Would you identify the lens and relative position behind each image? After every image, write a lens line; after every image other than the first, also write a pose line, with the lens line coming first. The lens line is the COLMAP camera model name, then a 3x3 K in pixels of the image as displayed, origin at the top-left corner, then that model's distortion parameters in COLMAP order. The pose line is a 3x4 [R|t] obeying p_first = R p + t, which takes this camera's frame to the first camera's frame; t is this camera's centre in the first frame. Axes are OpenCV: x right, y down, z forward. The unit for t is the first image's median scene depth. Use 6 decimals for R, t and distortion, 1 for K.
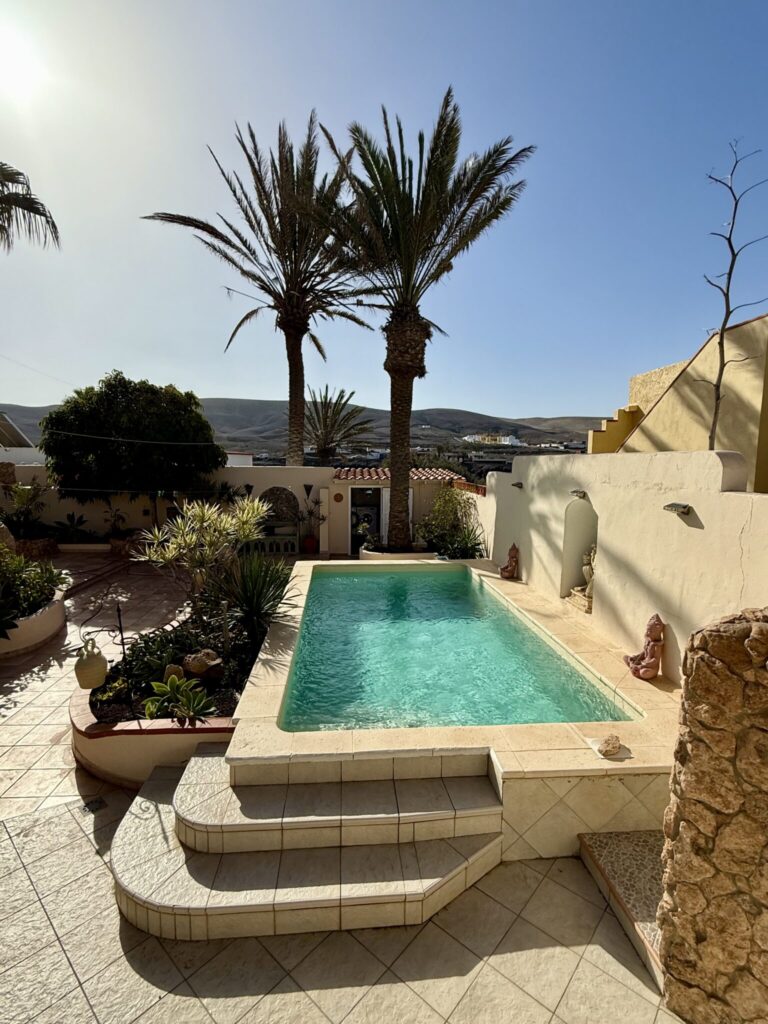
lens RADIAL K [[492.4, 0, 375.3], [0, 492.4, 509.2], [0, 0, 1]] dist [-0.001565, 0.000051]
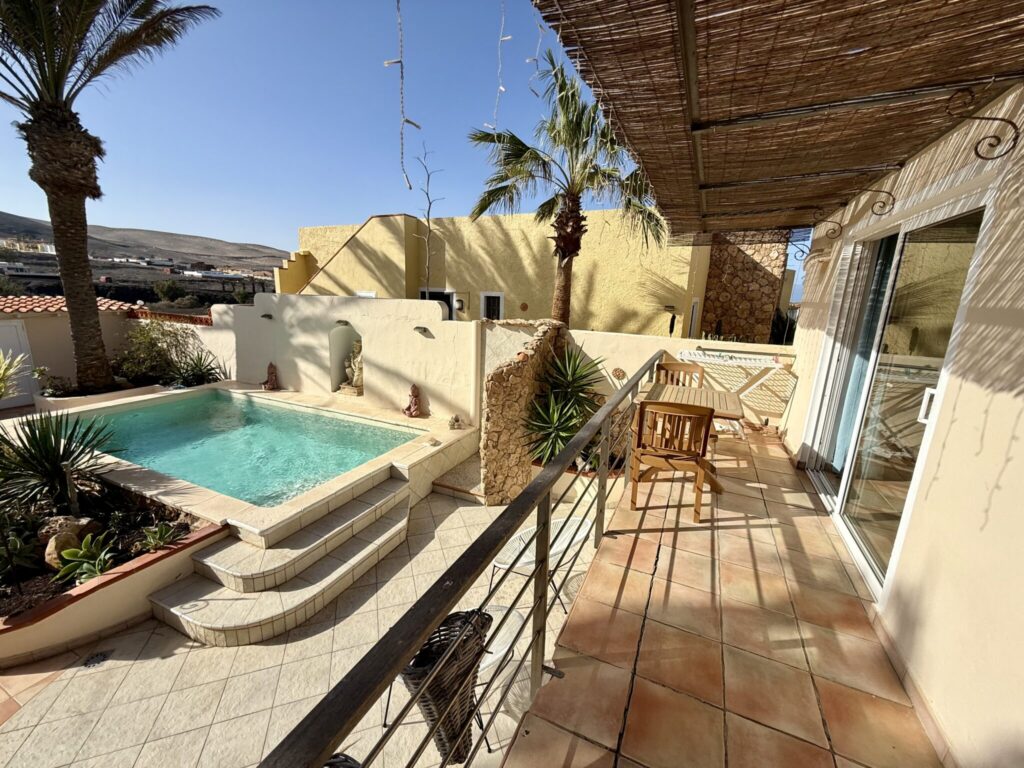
lens RADIAL K [[412.3, 0, 510.8], [0, 412.3, 381.5], [0, 0, 1]] dist [0.000664, -0.000170]
pose [[0.481363, -0.179867, 0.857868, -0.598705], [0.058301, 0.983122, 0.173415, -0.054184], [-0.874580, -0.033461, 0.483725, -0.124173]]
